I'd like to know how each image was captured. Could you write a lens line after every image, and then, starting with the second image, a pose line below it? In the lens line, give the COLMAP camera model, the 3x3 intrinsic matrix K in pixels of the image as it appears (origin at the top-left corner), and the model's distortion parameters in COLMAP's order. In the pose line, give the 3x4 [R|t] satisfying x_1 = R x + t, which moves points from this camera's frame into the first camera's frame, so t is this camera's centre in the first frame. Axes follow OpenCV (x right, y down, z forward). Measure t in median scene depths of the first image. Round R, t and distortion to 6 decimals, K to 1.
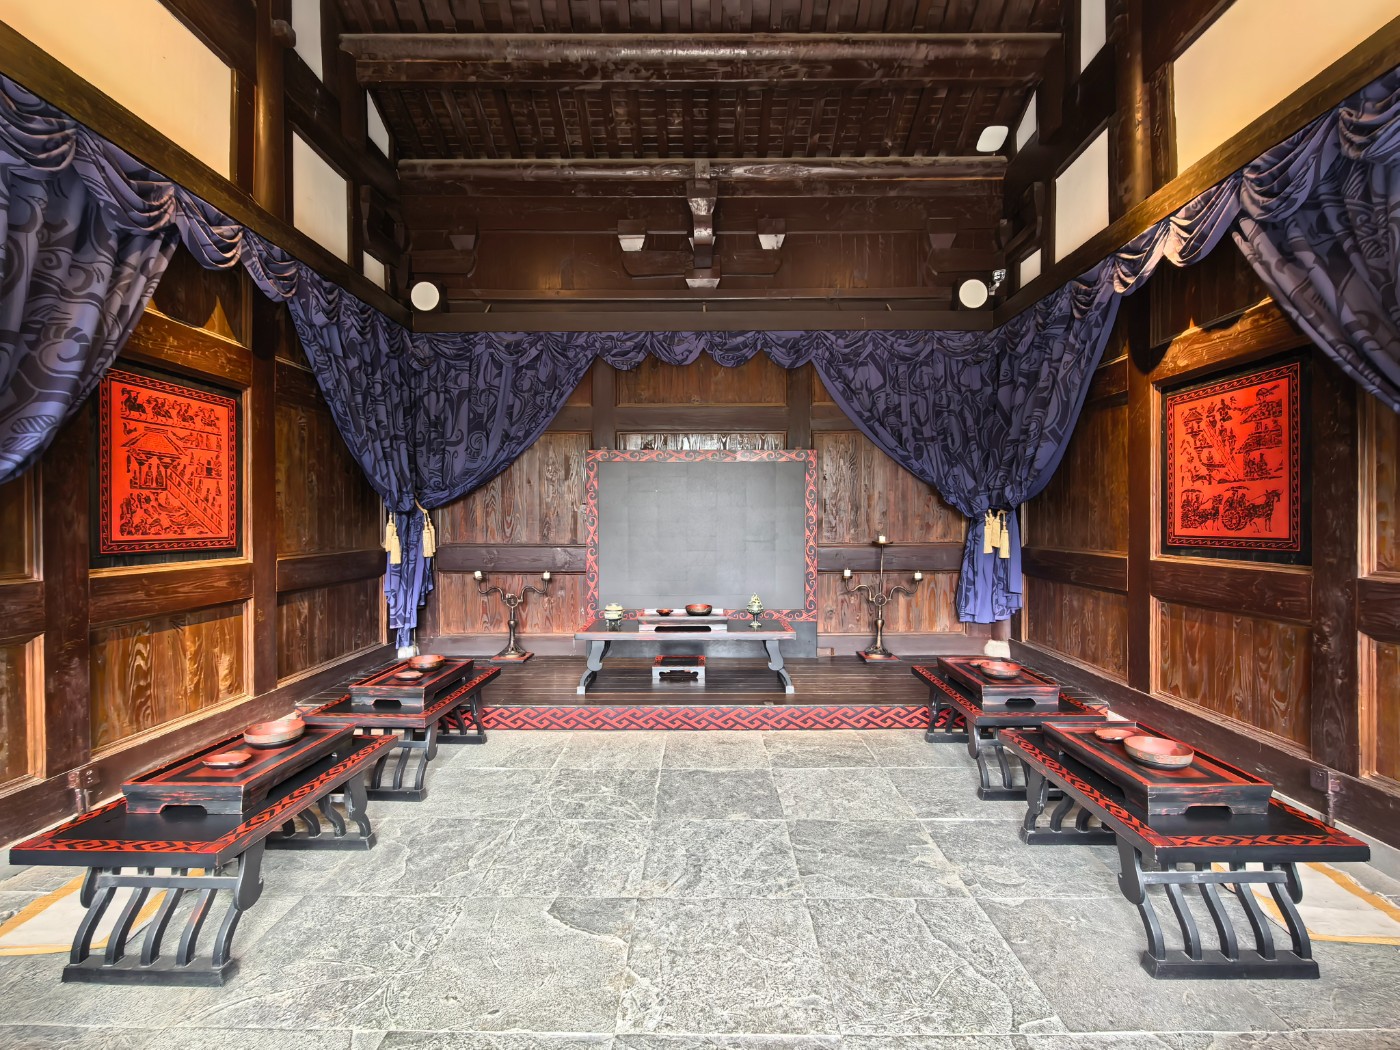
lens RADIAL K [[640.2, 0, 700.0], [0, 640.2, 525.0], [0, 0, 1]] dist [-0.003022, -0.000297]
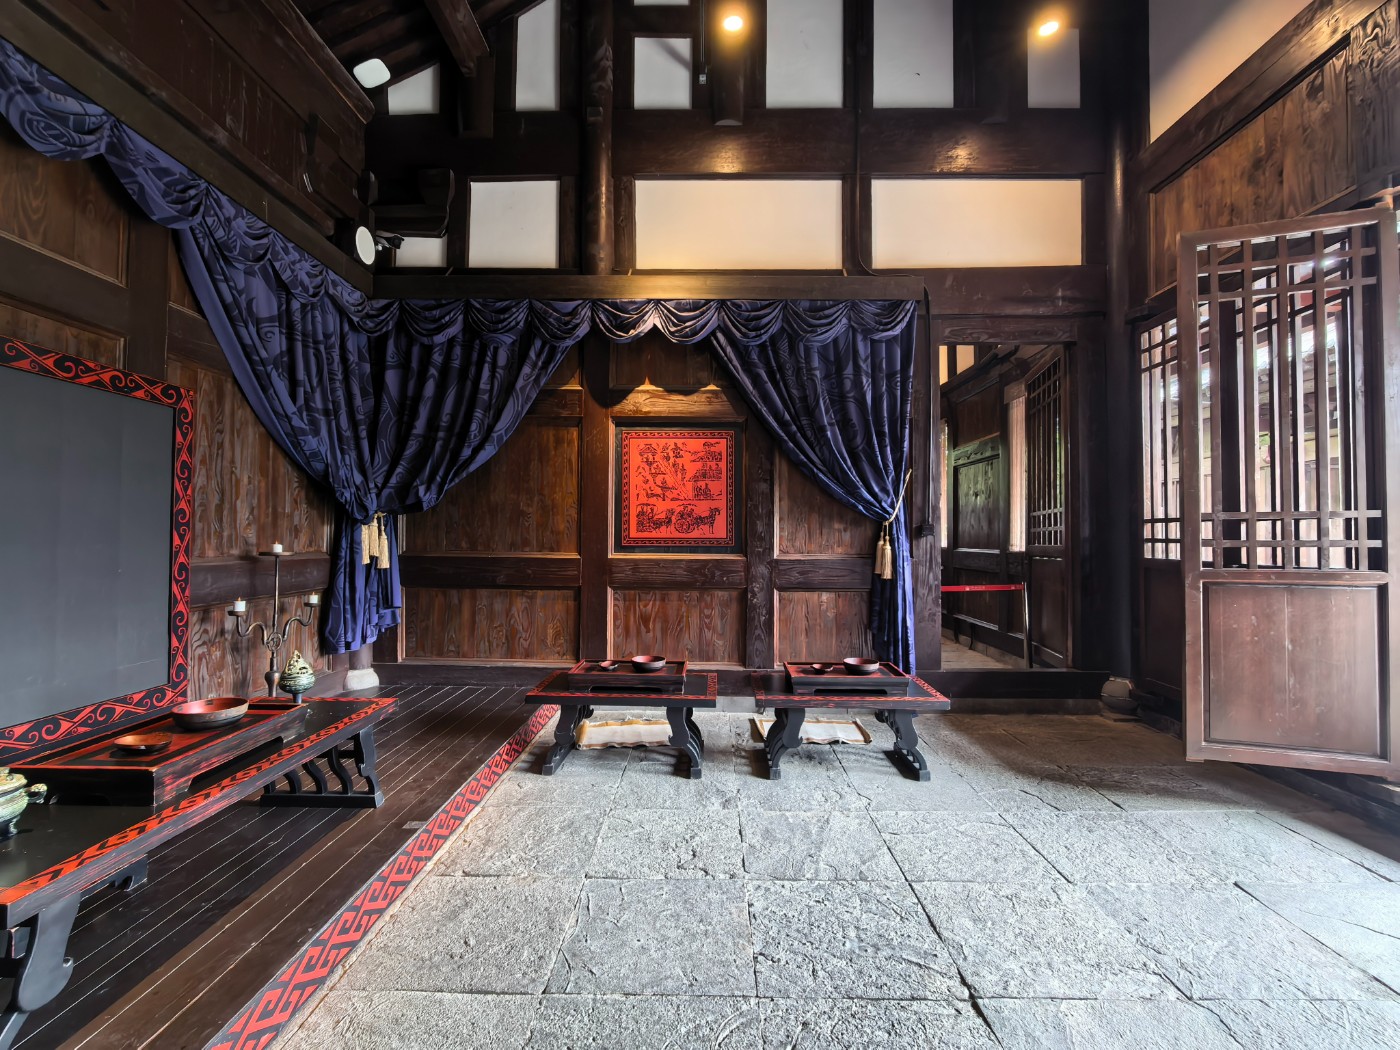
lens RADIAL K [[640.2, 0, 700.0], [0, 640.2, 525.0], [0, 0, 1]] dist [-0.003022, -0.000297]
pose [[0.000854, 0.021418, 0.999770, -0.589390], [0.001309, 0.999770, -0.021419, 0.019203], [-0.999999, 0.001327, 0.000825, 0.890456]]
